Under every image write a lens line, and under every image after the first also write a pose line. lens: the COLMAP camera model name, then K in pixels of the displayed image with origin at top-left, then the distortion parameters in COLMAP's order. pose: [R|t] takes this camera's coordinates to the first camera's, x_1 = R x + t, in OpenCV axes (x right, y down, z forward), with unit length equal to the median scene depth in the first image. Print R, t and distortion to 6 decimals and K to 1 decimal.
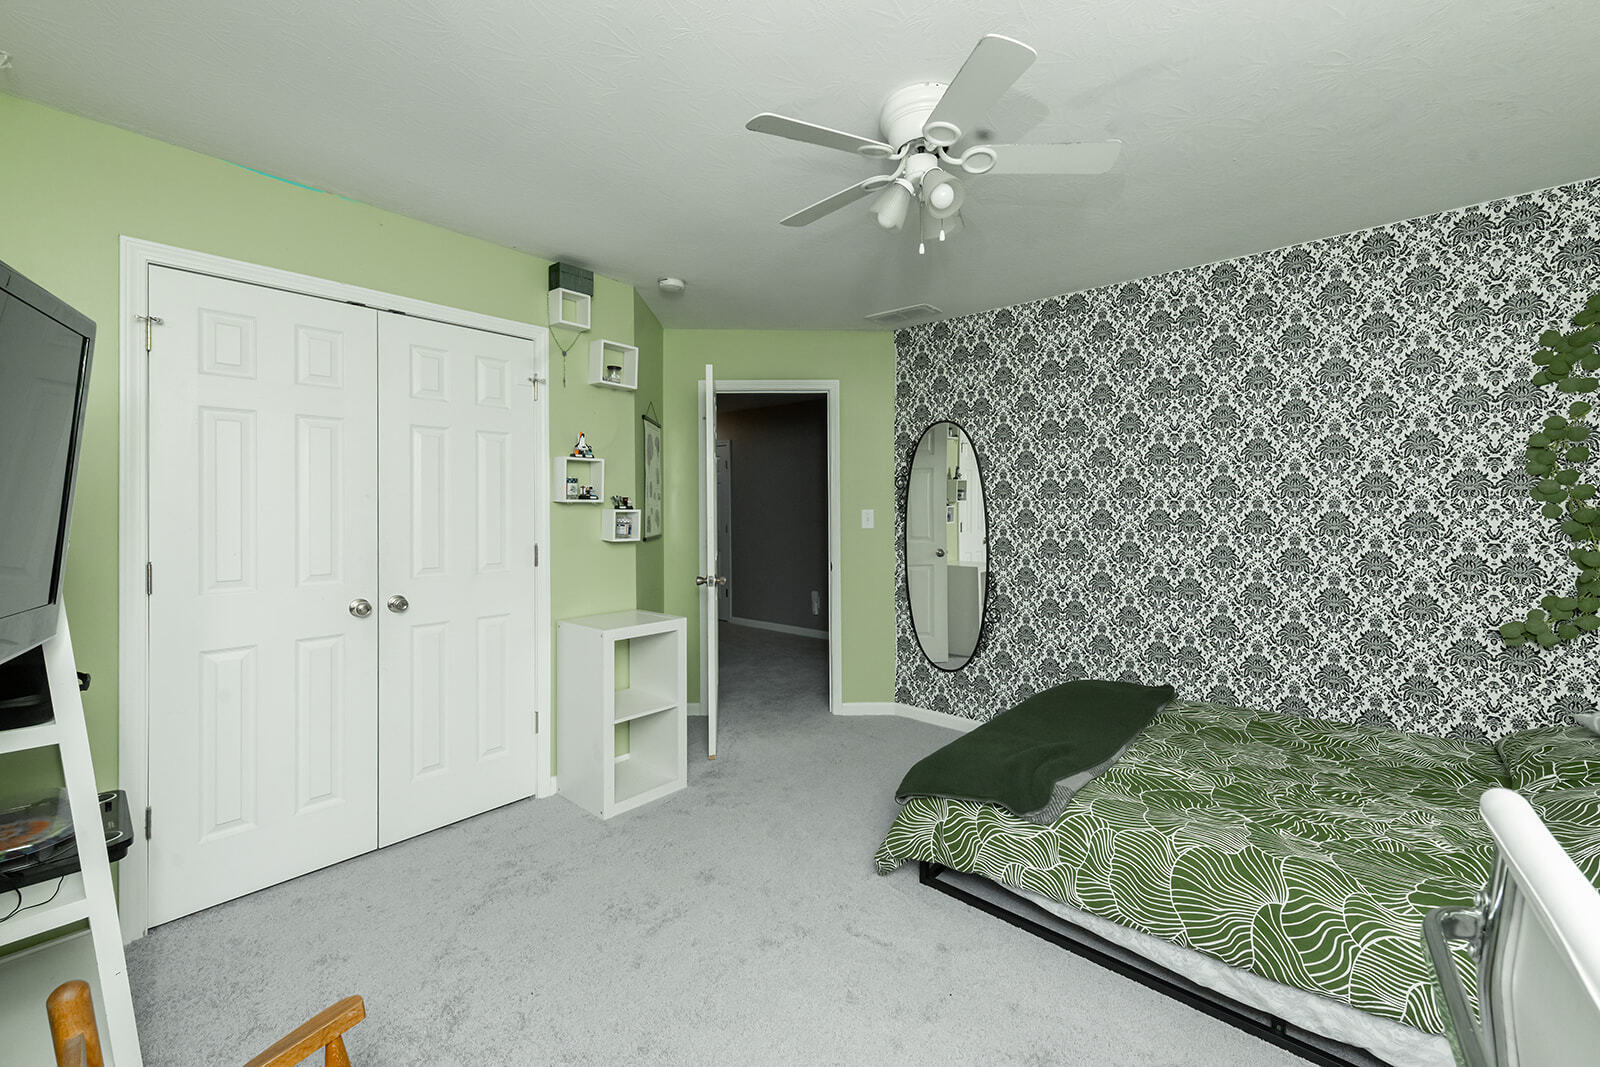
lens RADIAL K [[624.9, 0, 799.1], [0, 624.9, 507.5], [0, 0, 1]] dist [-0.000477, -0.000129]
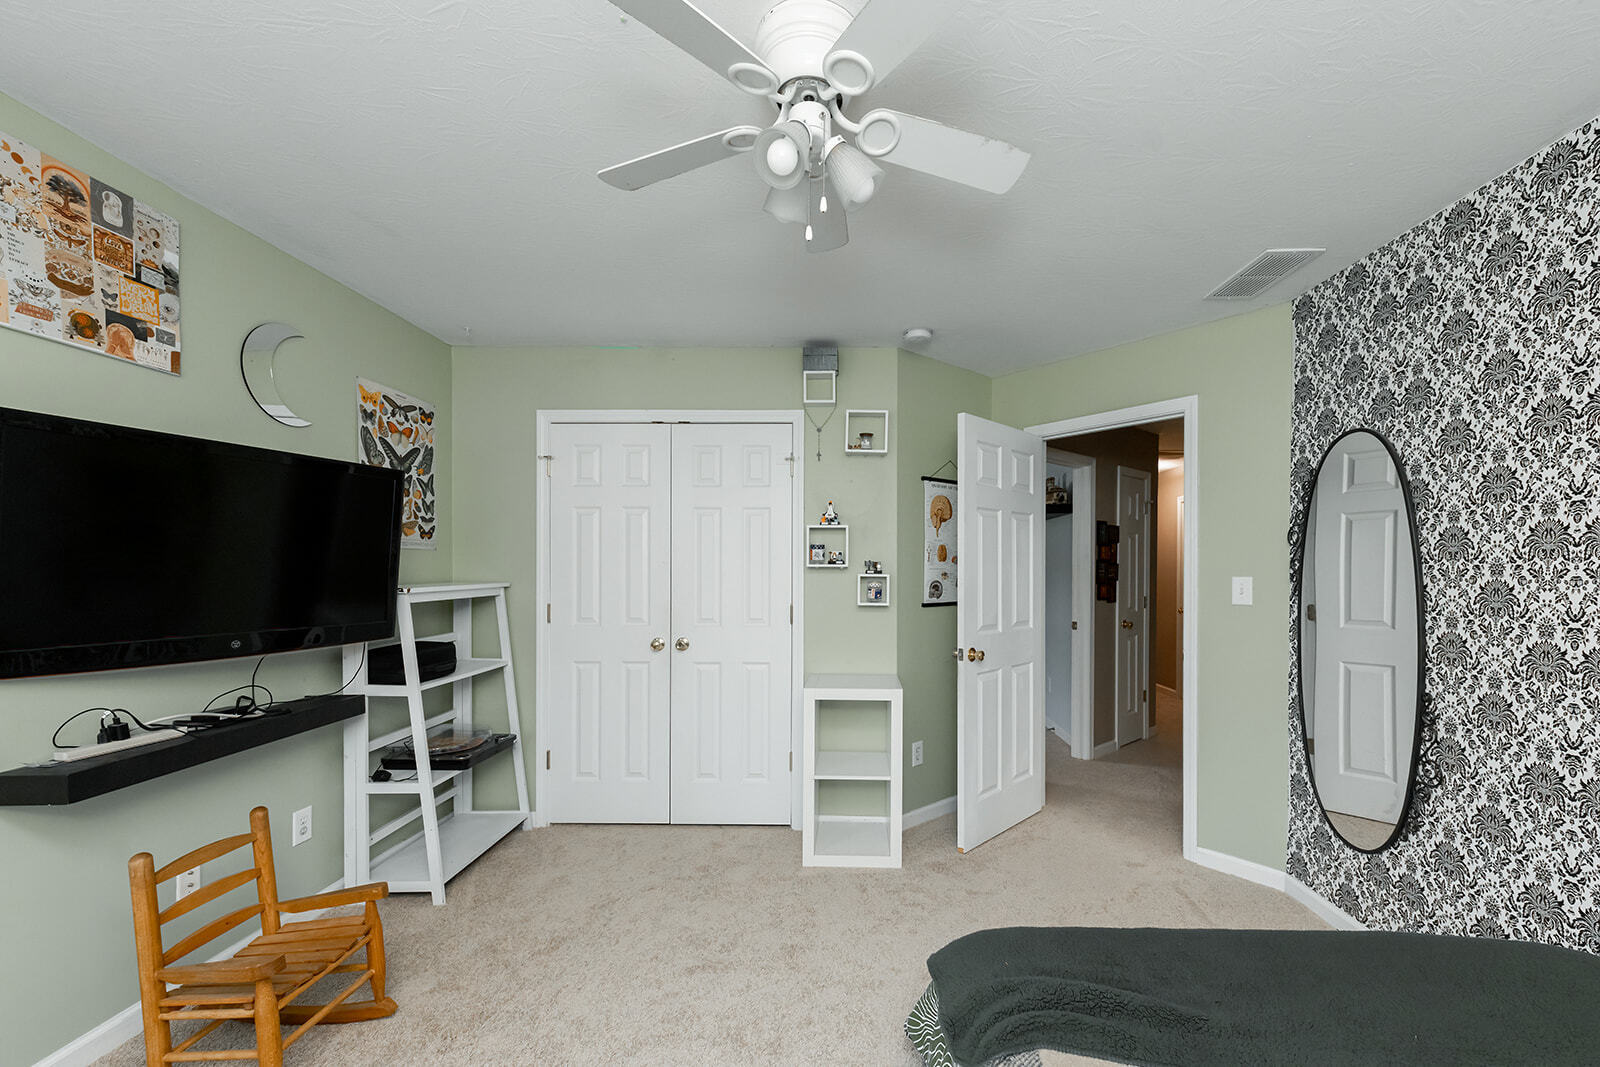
lens RADIAL K [[648.1, 0, 911.0], [0, 648.1, 576.9], [0, 0, 1]] dist [-0.000060, 0.000025]
pose [[0.660080, 0.011889, -0.751101, 0.437178], [-0.004433, 0.999919, 0.011932, -0.003907], [0.751182, -0.004547, 0.660080, 0.285318]]
